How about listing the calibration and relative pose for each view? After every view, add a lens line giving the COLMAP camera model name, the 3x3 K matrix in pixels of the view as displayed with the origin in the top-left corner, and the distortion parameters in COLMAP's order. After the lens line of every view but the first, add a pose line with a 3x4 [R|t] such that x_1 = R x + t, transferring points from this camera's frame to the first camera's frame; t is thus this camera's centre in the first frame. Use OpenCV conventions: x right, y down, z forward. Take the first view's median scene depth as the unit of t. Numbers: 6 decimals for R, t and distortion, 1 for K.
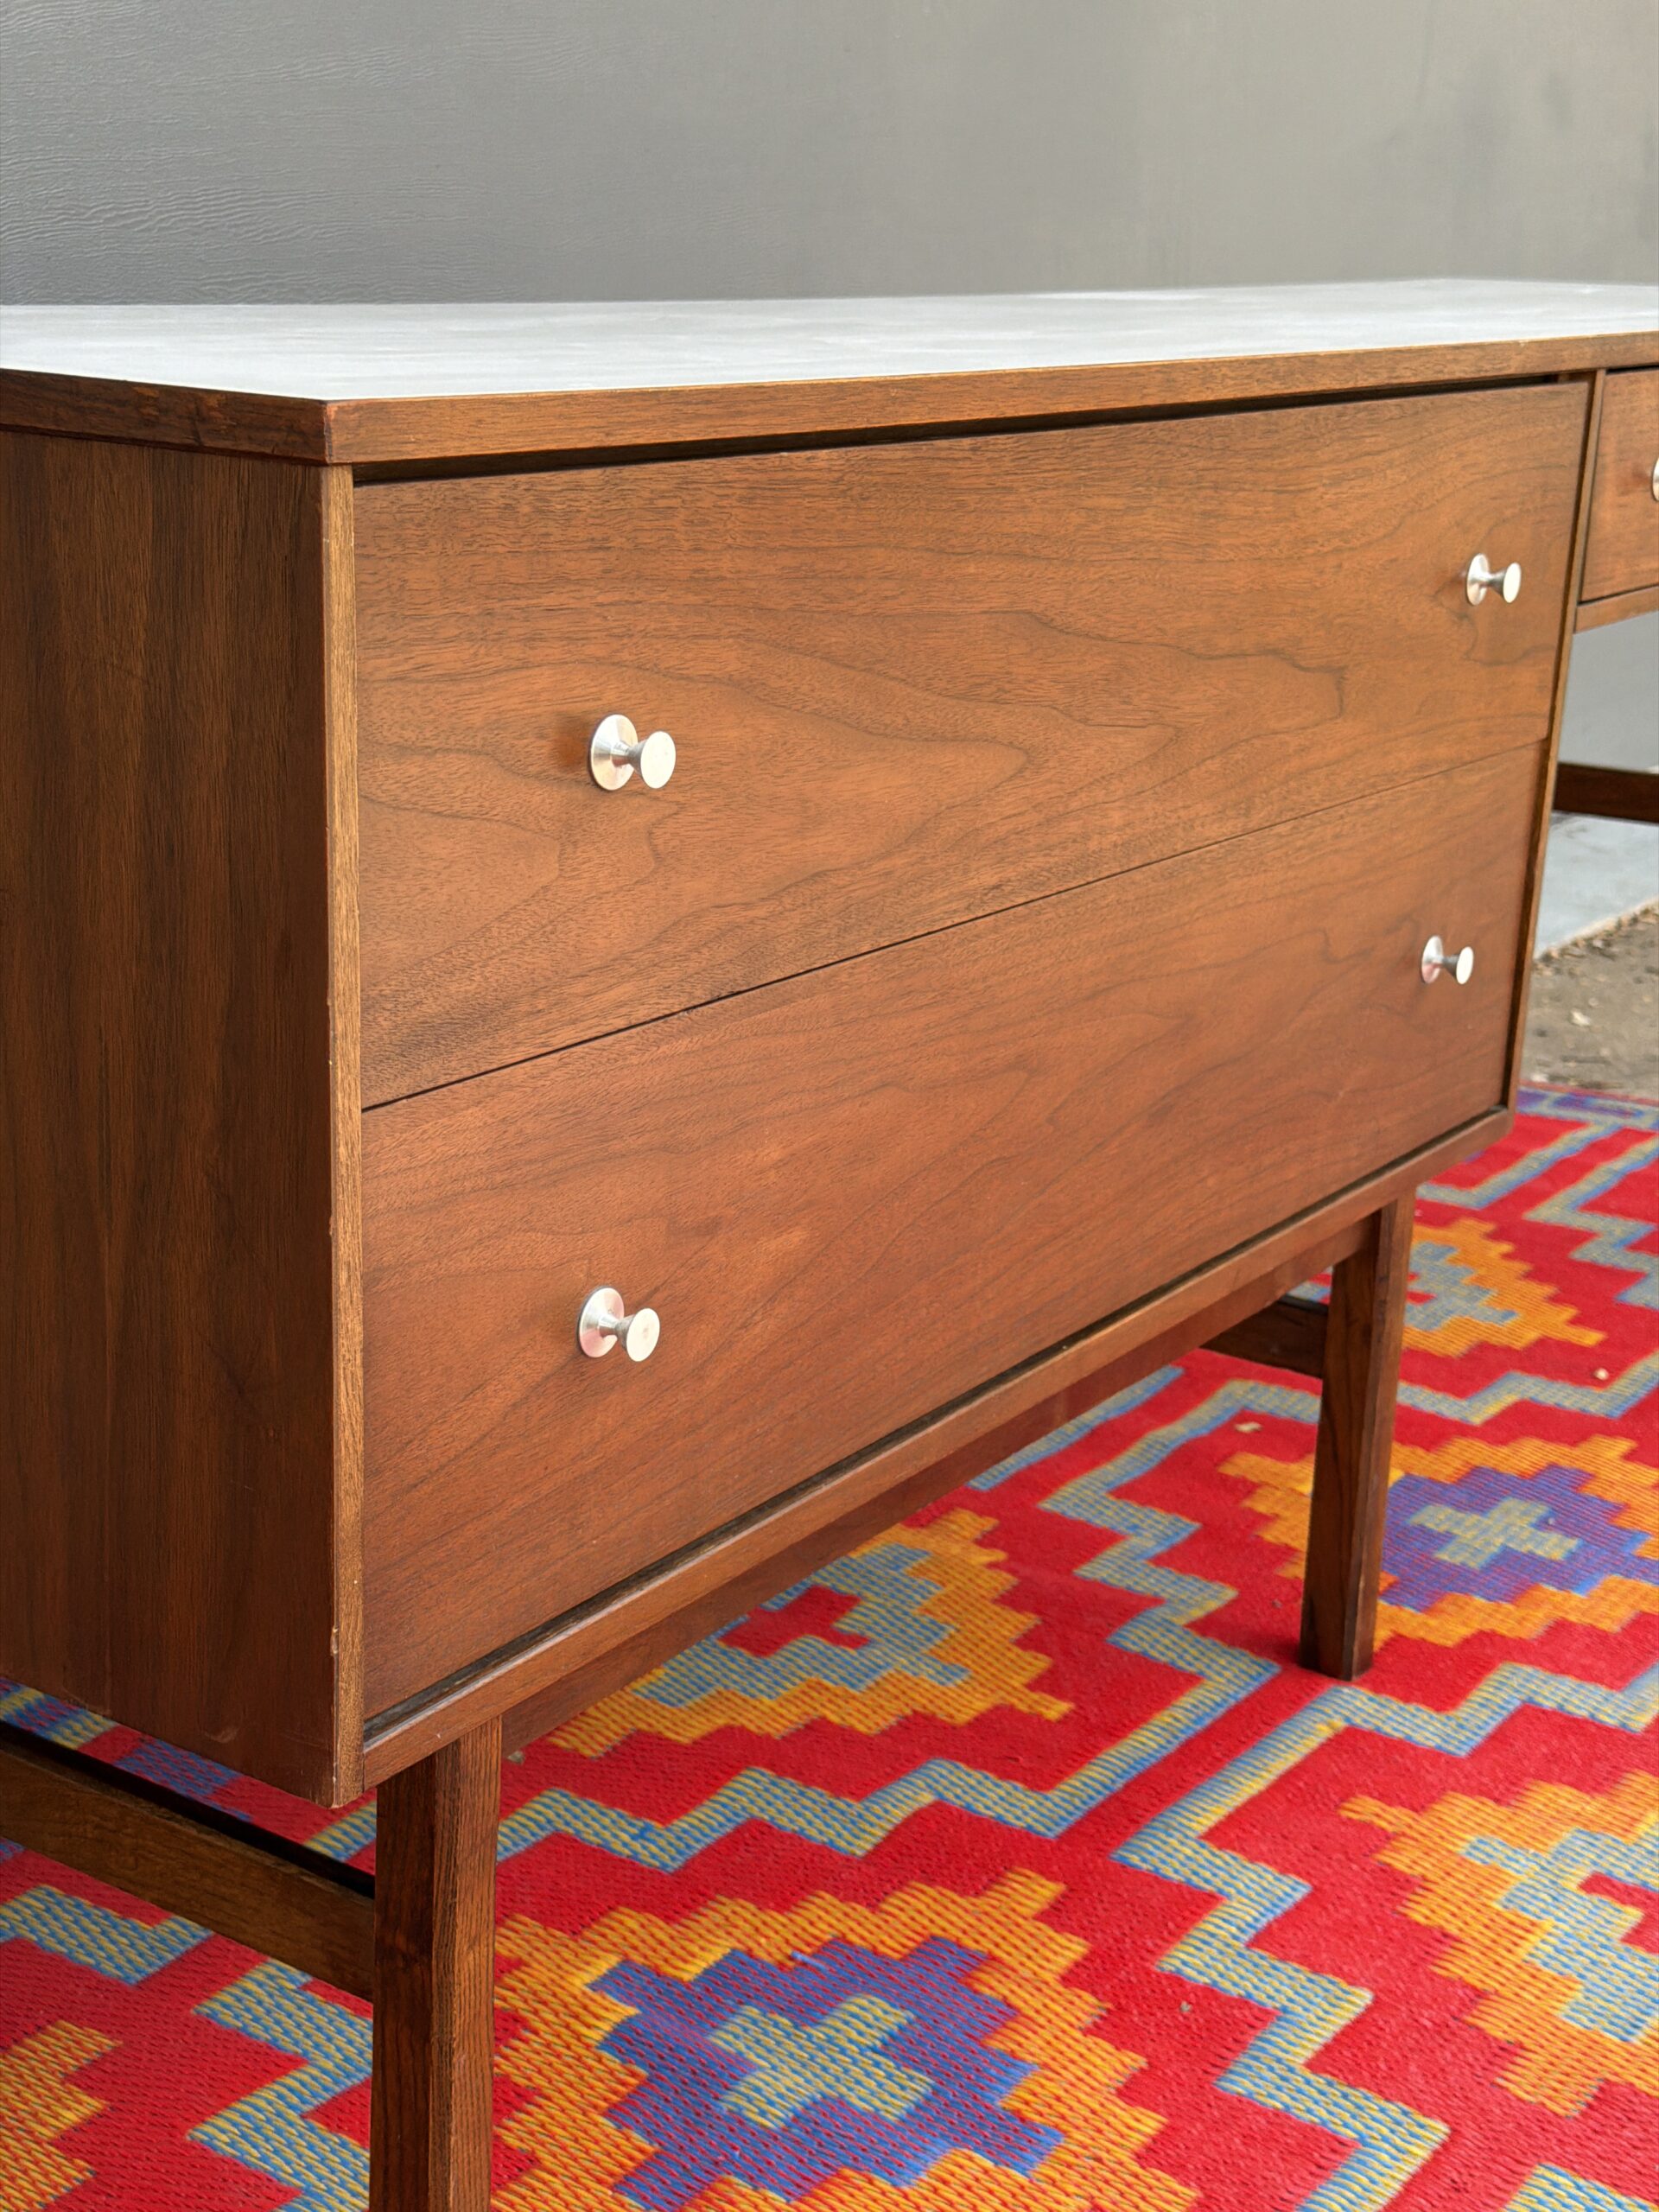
lens RADIAL K [[3151.3, 0, 829.5], [0, 3151.3, 1106.0], [0, 0, 1]] dist [0.192289, -0.460375]
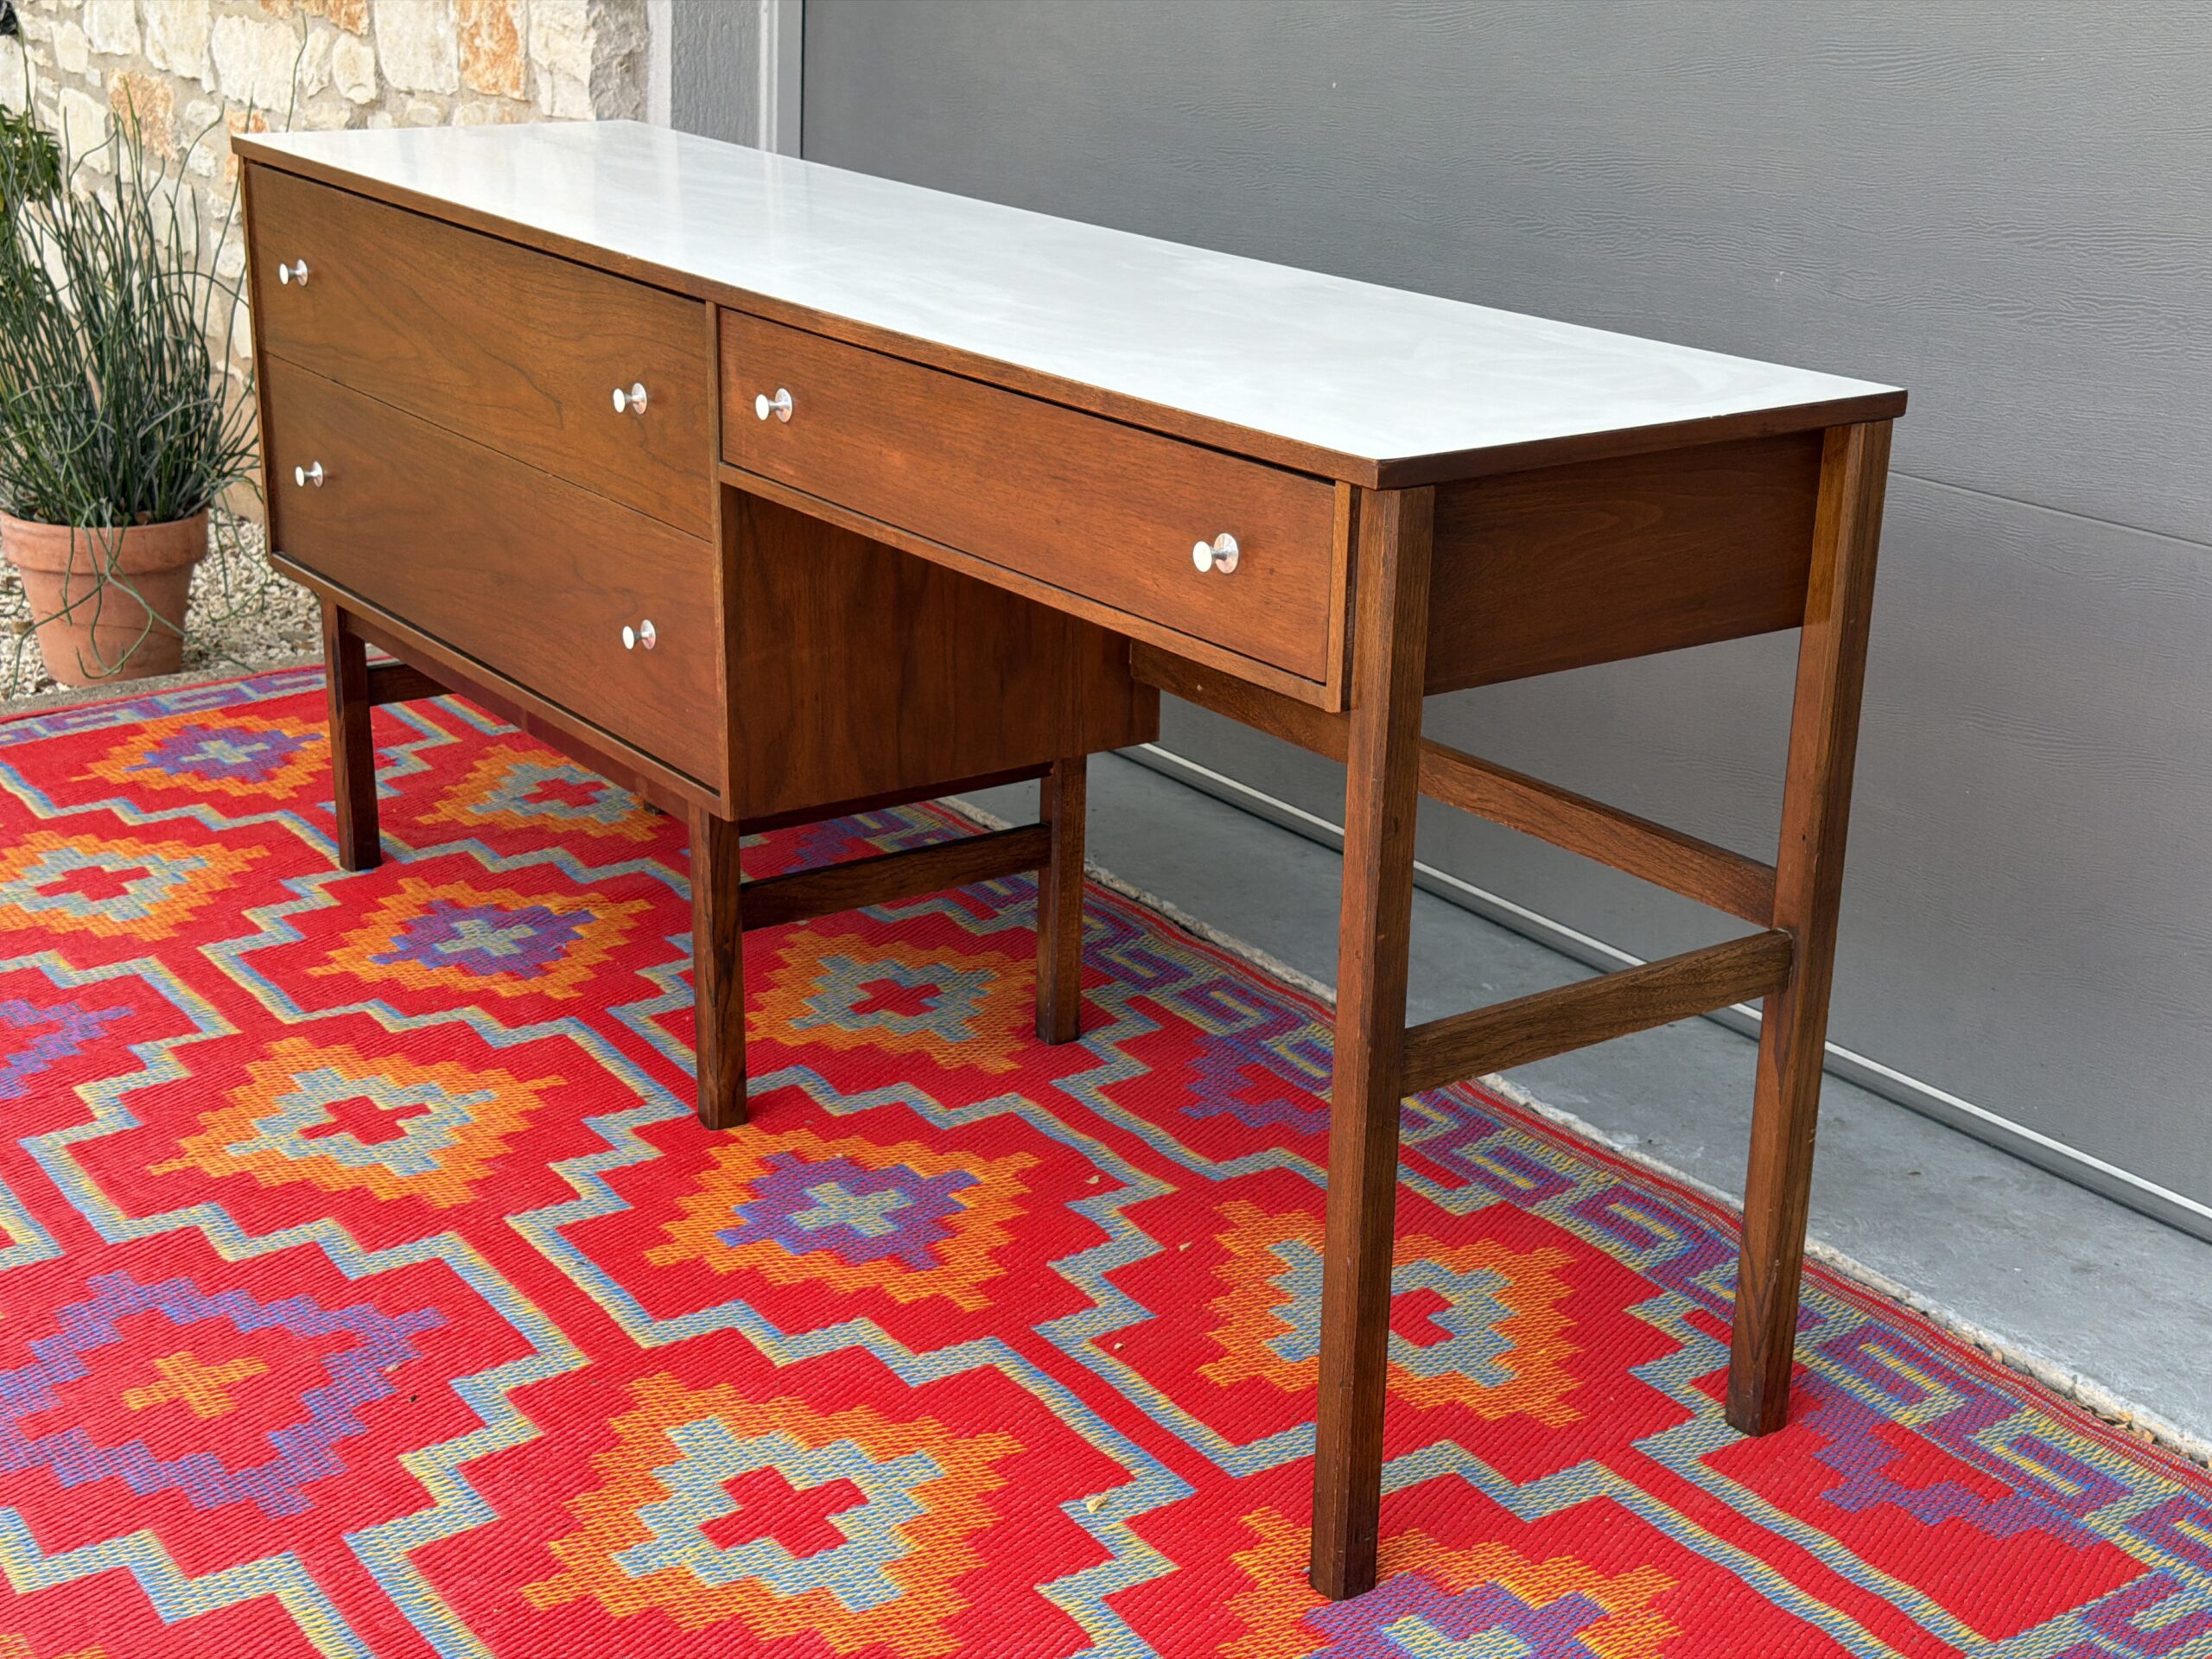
lens RADIAL K [[3113.7, 0, 1114.6], [0, 3113.7, 855.8], [0, 0, 1]] dist [-0.087788, 1.484496]
pose [[-0.354475, 0.264262, -0.896947, 1.677688], [-0.296270, 0.878071, 0.375787, -0.660299], [0.886889, 0.398946, -0.232961, 1.770148]]
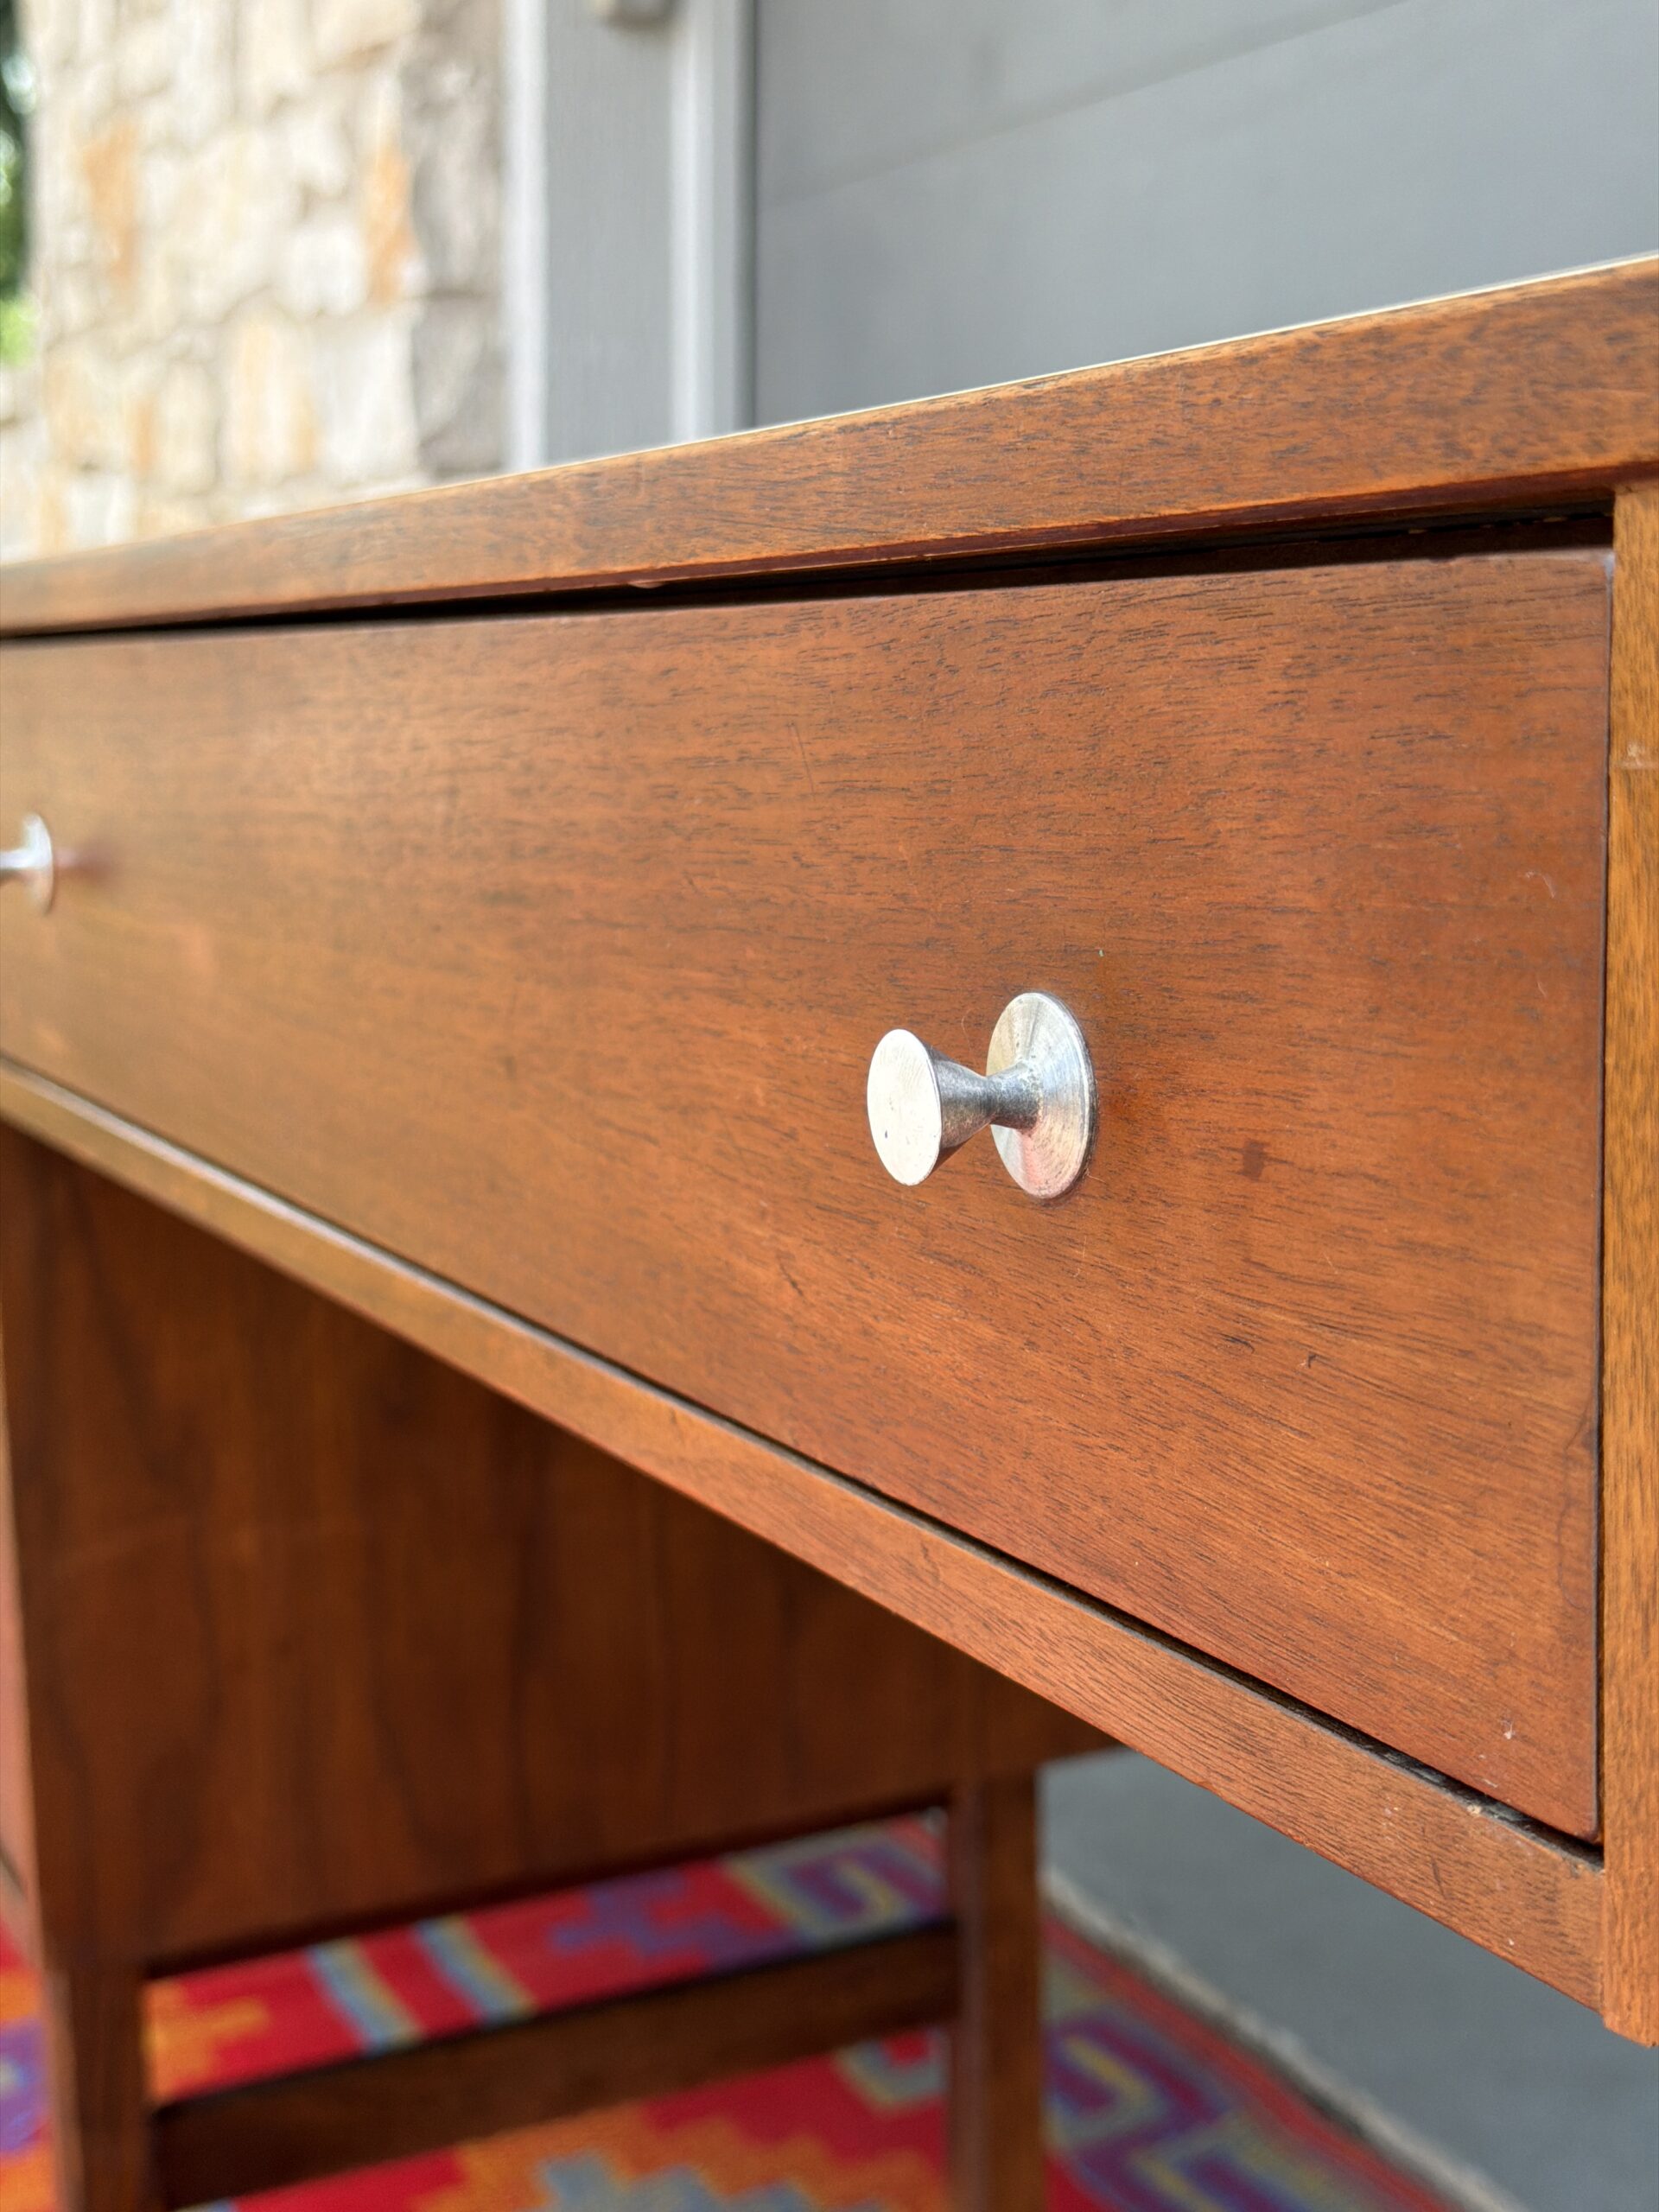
lens RADIAL K [[3151.3, 0, 829.5], [0, 3151.3, 1106.0], [0, 0, 1]] dist [0.192289, -0.460375]
pose [[-0.500798, 0.105200, -0.859148, 0.727024], [-0.235724, 0.938493, 0.252320, -0.367620], [0.832848, 0.328883, -0.445197, 1.566301]]
